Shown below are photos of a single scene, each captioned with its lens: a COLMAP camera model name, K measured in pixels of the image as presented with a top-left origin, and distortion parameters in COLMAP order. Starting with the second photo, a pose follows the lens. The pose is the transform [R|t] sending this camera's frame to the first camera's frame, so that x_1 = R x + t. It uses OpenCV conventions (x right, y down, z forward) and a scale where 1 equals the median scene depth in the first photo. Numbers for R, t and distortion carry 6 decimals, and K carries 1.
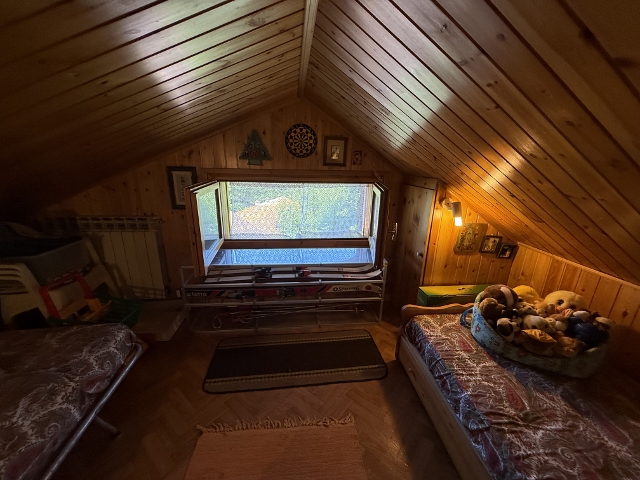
lens RADIAL K [[256.1, 0, 318.1], [0, 256.1, 240.0], [0, 0, 1]] dist [-0.000214, 0.000217]
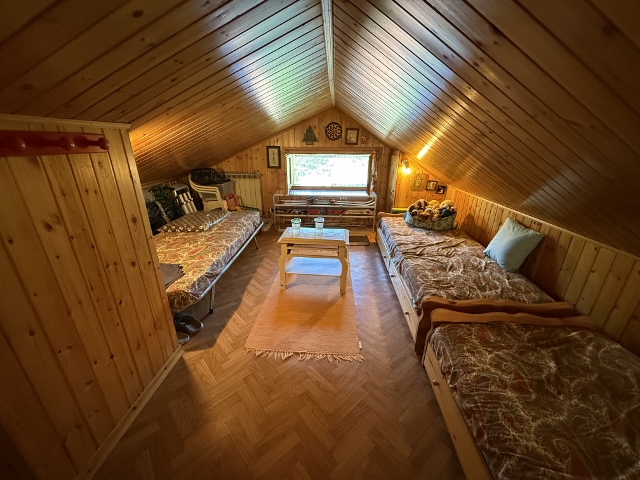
lens RADIAL K [[256.1, 0, 318.1], [0, 256.1, 240.0], [0, 0, 1]] dist [-0.000214, 0.000217]
pose [[0.986917, 0.040541, -0.156048, 0.151579], [-0.030542, 0.997356, 0.065946, 0.300306], [0.158309, -0.060317, 0.985546, -0.957506]]
